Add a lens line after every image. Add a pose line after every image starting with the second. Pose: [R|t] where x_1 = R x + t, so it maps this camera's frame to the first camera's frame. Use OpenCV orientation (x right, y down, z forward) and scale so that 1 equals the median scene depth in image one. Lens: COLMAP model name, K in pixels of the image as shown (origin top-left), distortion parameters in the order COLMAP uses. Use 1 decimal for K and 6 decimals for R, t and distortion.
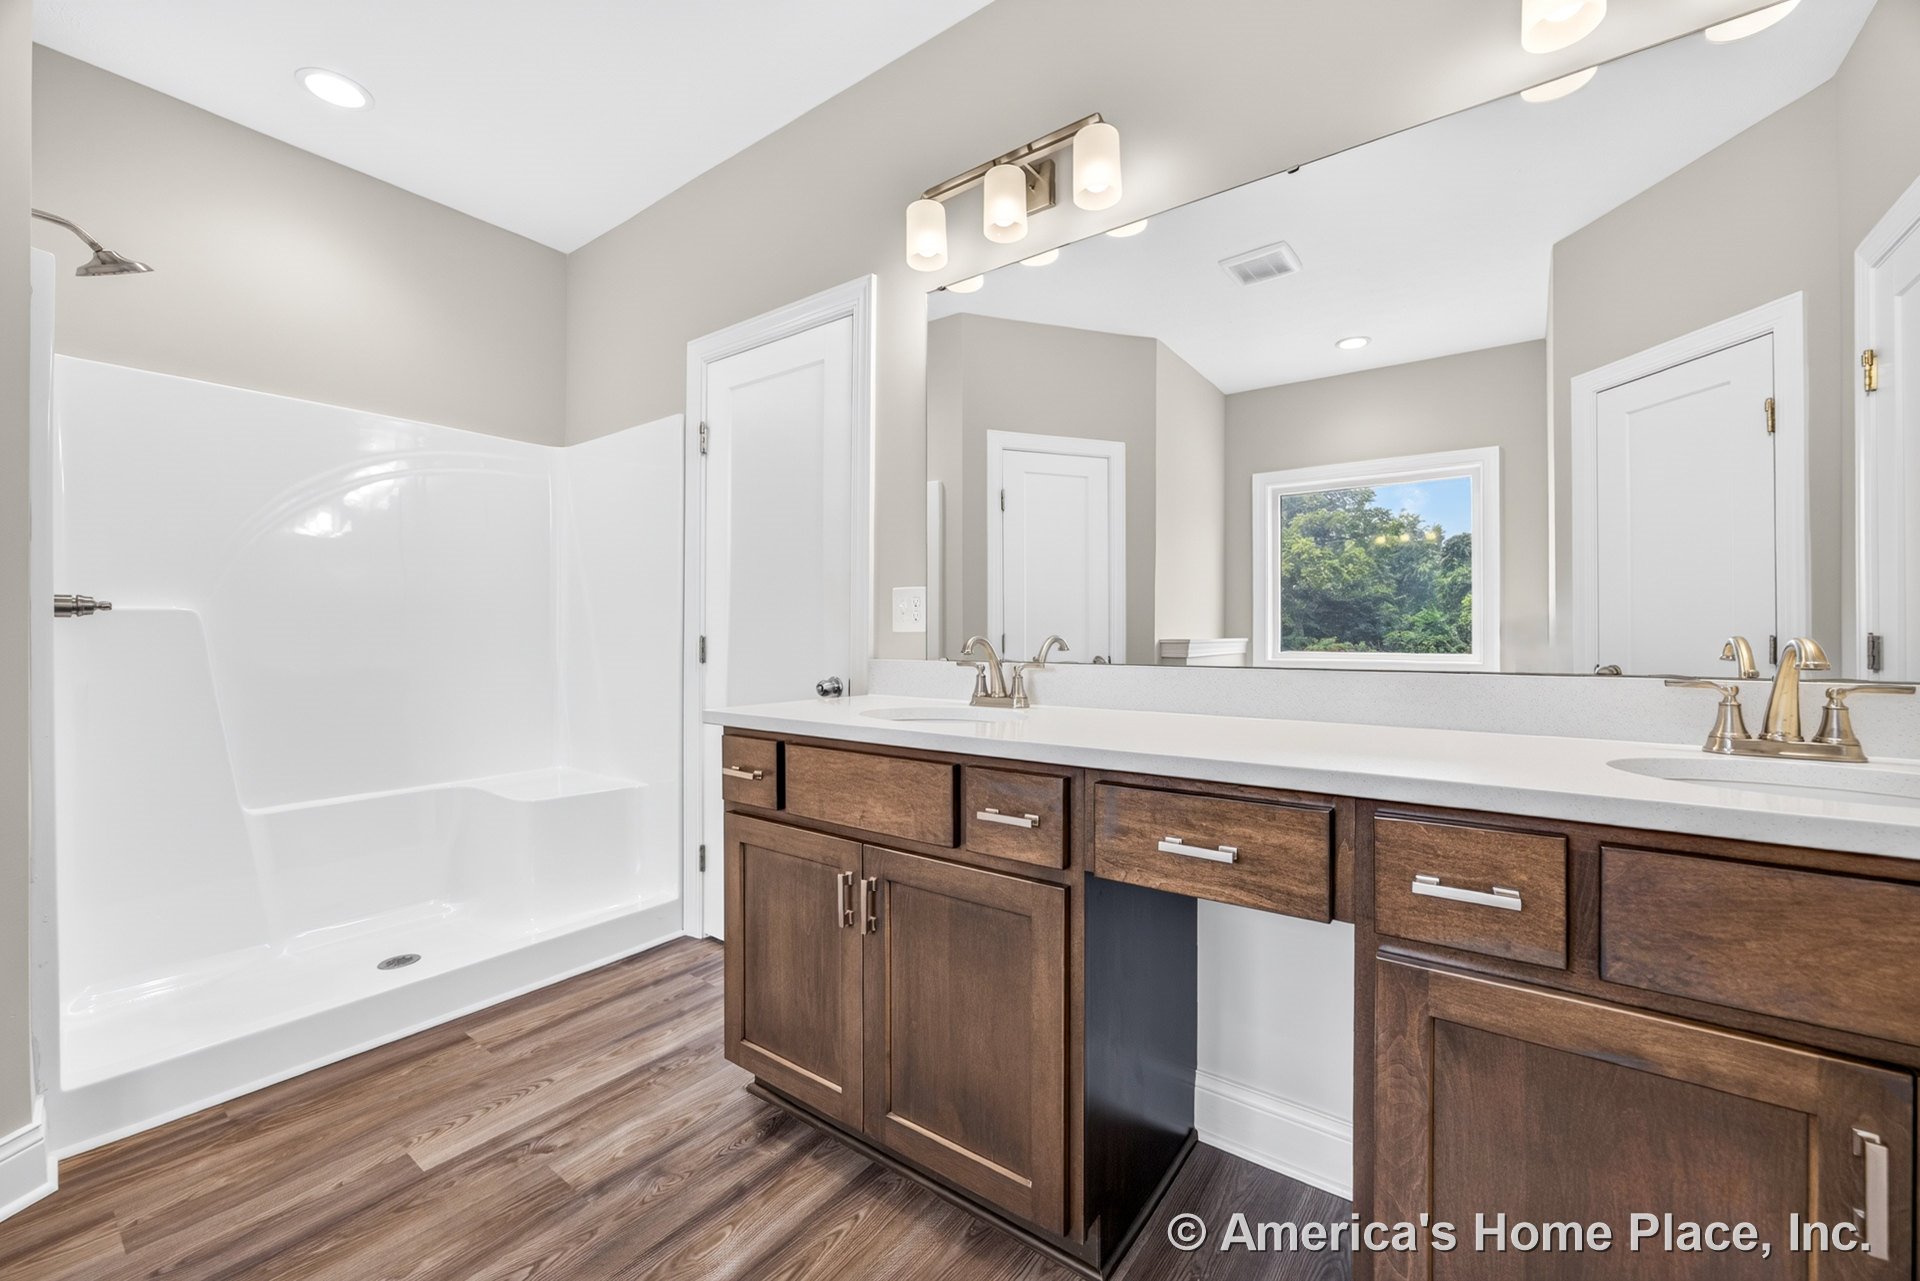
lens RADIAL K [[737.9, 0, 965.2], [0, 737.9, 642.0], [0, 0, 1]] dist [0.001941, 0.000179]
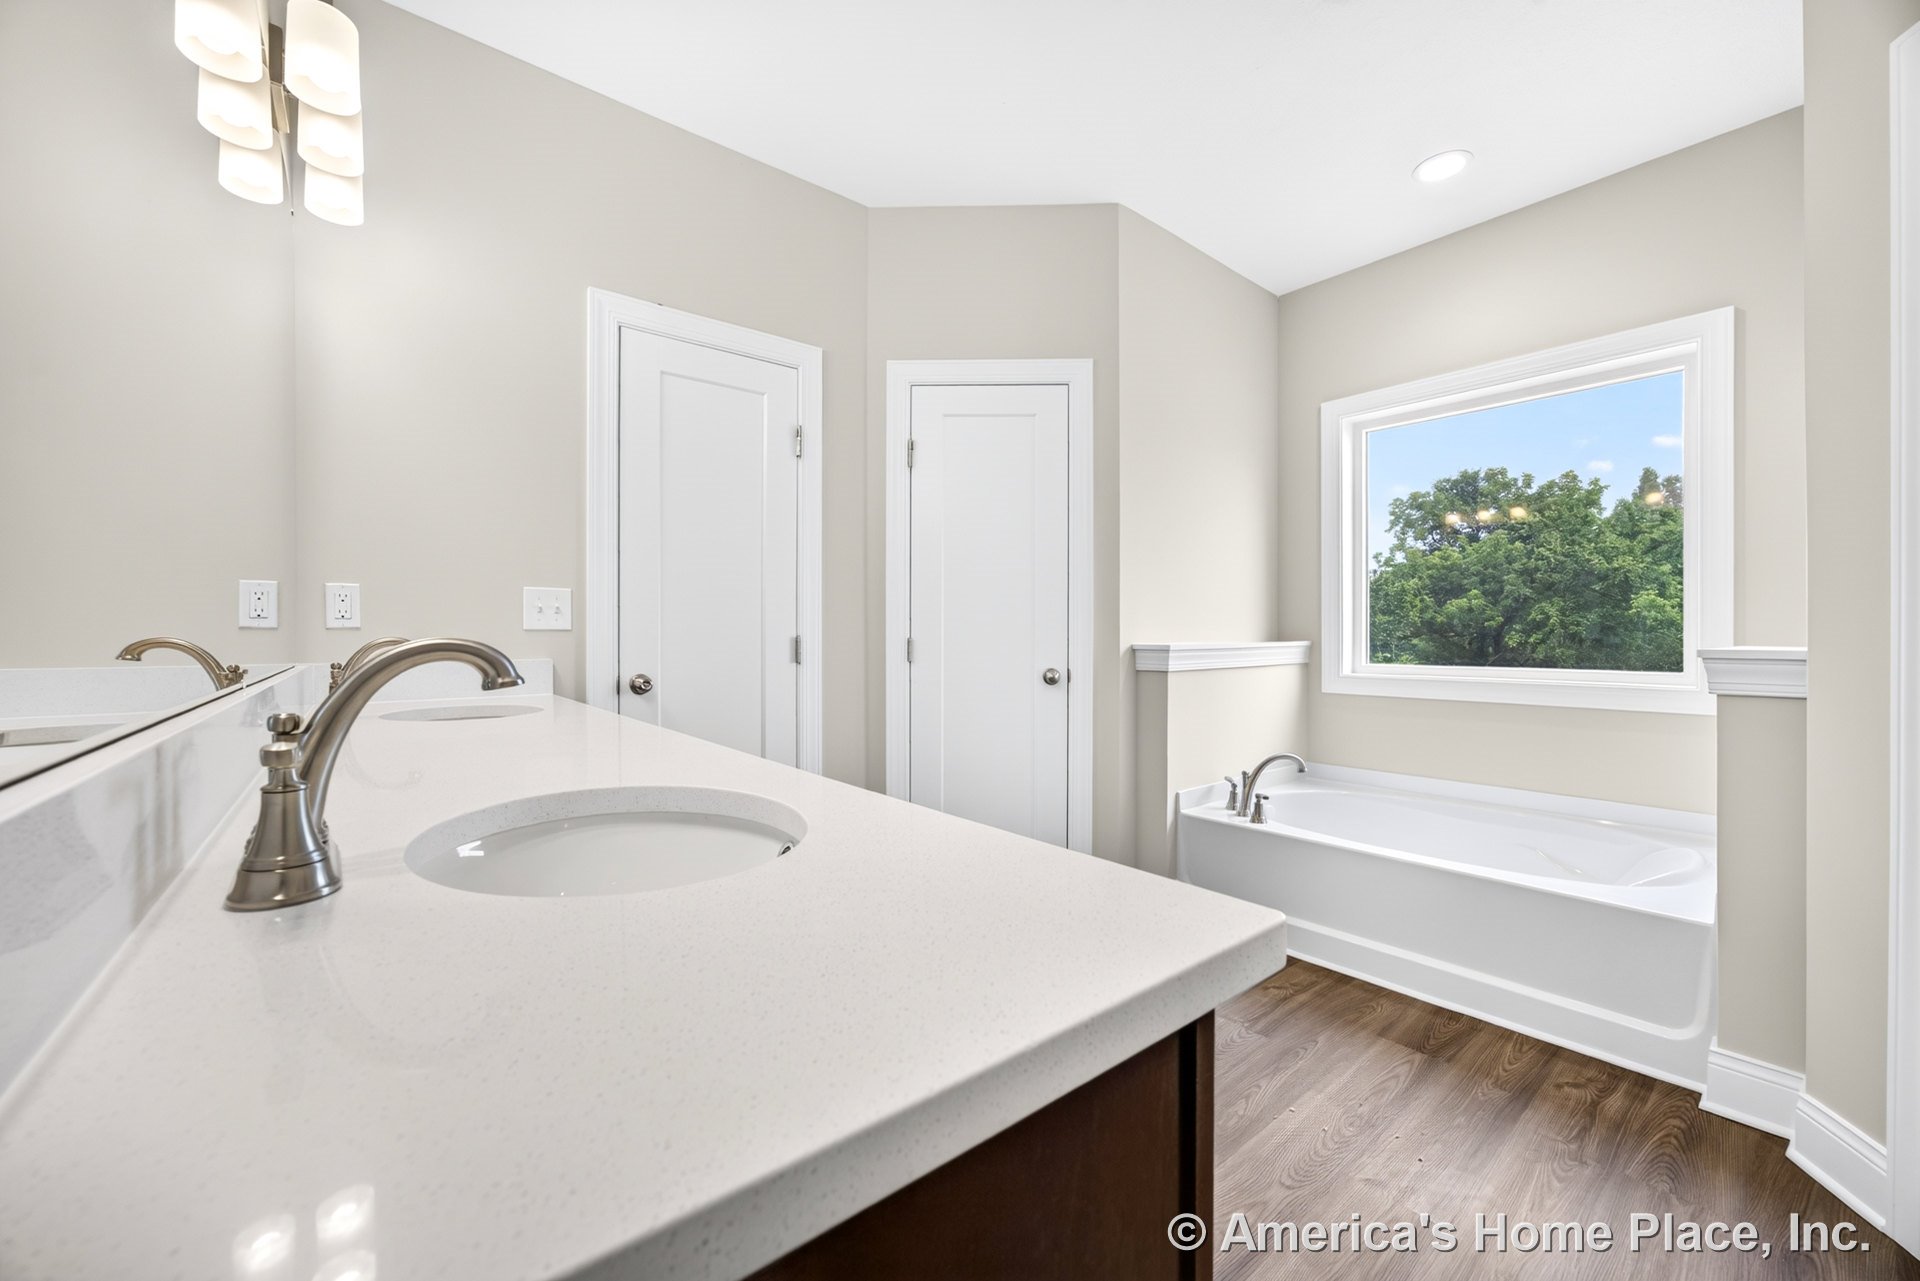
lens RADIAL K [[737.9, 0, 960.8], [0, 737.9, 636.0], [0, 0, 1]] dist [0.001941, 0.000179]
pose [[0.966202, 0.002389, -0.257774, 0.282832], [-0.002975, 0.999994, -0.001887, -0.009663], [0.257768, 0.002590, 0.966203, 0.292543]]
